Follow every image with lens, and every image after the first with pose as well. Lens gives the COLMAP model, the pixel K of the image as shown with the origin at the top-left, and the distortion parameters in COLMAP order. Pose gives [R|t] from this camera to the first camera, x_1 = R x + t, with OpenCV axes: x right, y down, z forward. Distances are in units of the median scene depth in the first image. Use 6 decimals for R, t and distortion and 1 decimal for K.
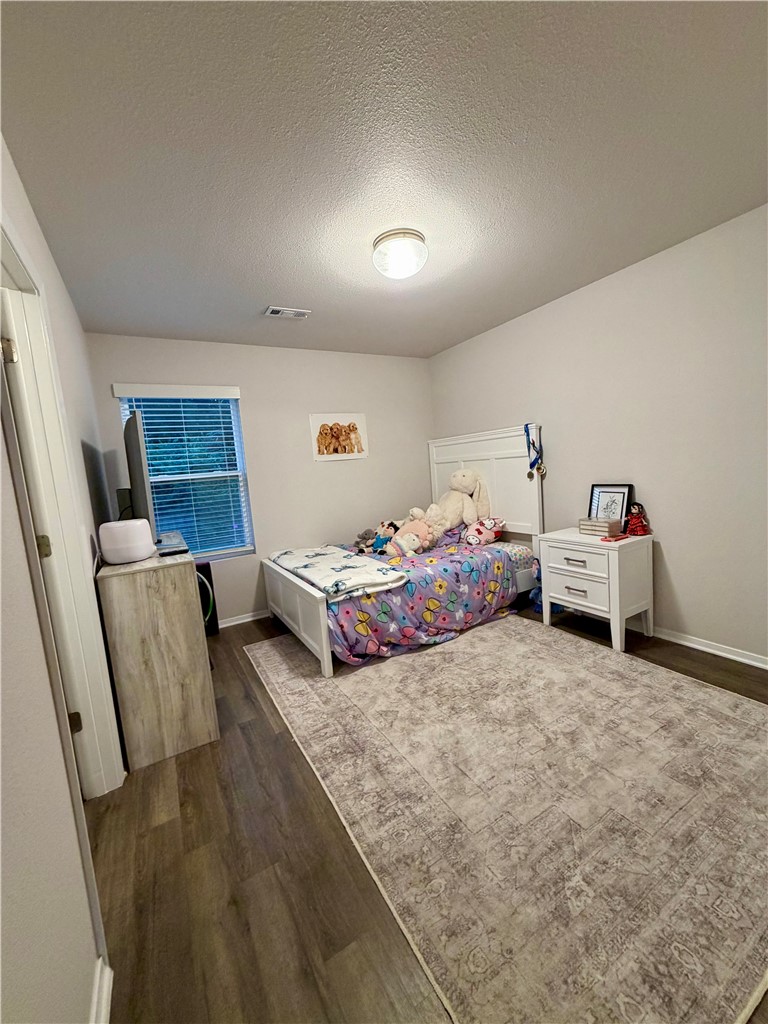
lens RADIAL K [[408.7, 0, 381.5], [0, 408.7, 509.8], [0, 0, 1]] dist [-0.001511, 0.000034]
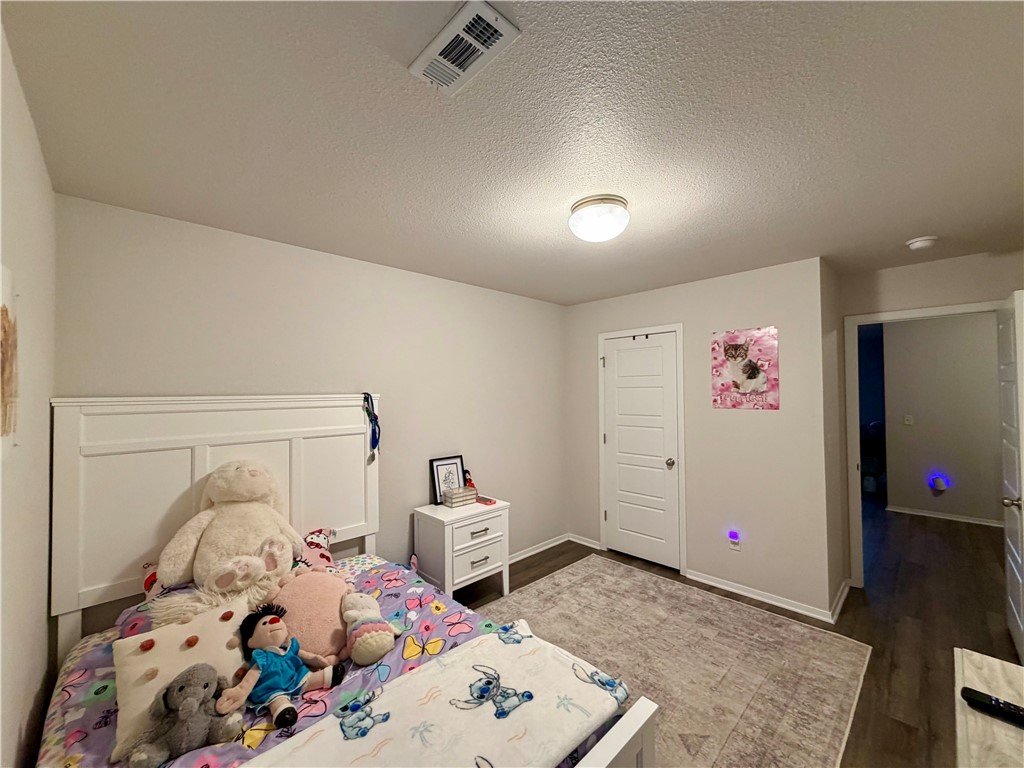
lens RADIAL K [[408.7, 0, 516.0], [0, 408.7, 387.8], [0, 0, 1]] dist [-0.001511, 0.000034]
pose [[-0.249774, 0.093810, 0.963749, -0.574533], [0.135613, 0.988876, -0.061109, -0.158058], [-0.958761, 0.115433, -0.259717, 1.116980]]
